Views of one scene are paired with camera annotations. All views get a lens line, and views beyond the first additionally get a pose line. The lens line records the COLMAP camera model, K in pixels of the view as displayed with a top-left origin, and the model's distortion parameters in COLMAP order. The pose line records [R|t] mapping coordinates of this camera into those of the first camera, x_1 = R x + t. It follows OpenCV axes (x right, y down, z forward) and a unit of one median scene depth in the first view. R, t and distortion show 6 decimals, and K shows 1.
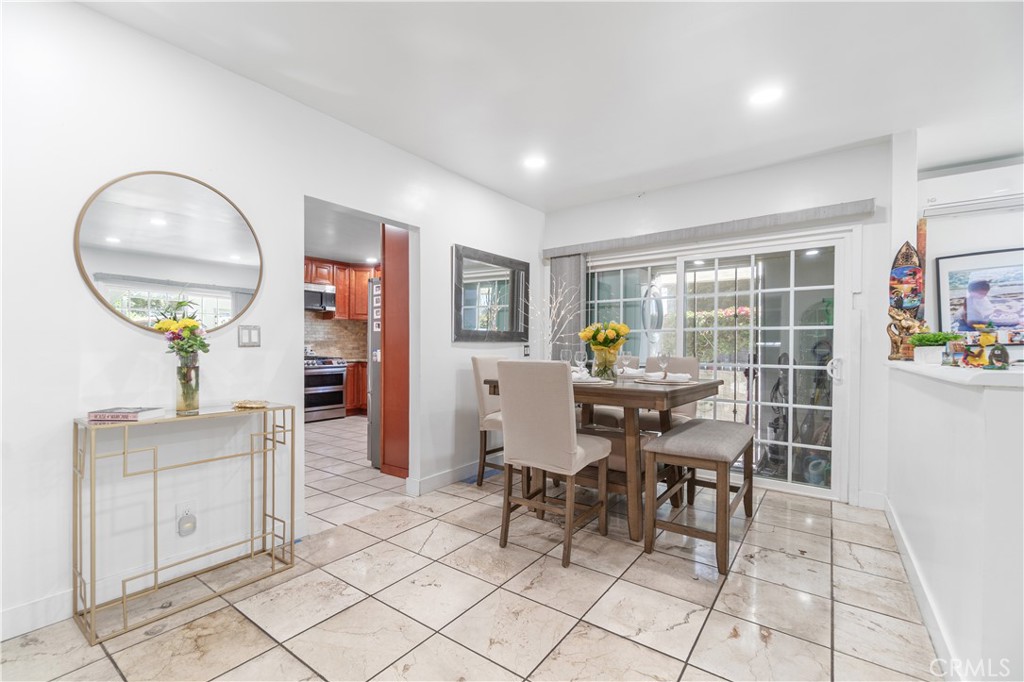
lens RADIAL K [[444.0, 0, 503.9], [0, 444.0, 349.0], [0, 0, 1]] dist [-0.013031, 0.000230]
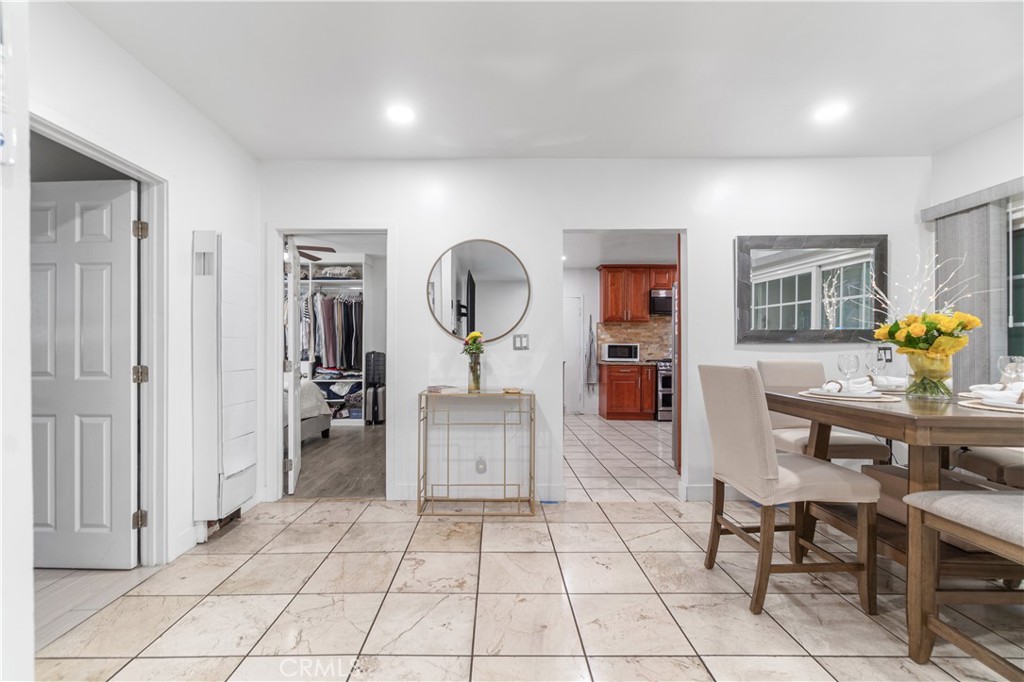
lens RADIAL K [[444.0, 0, 495.3], [0, 444.0, 346.7], [0, 0, 1]] dist [-0.013031, 0.000230]
pose [[0.595773, -0.006984, -0.803122, 0.483690], [-0.002770, 0.999938, -0.010750, 0.000586], [0.803148, 0.008629, 0.595717, 0.103880]]
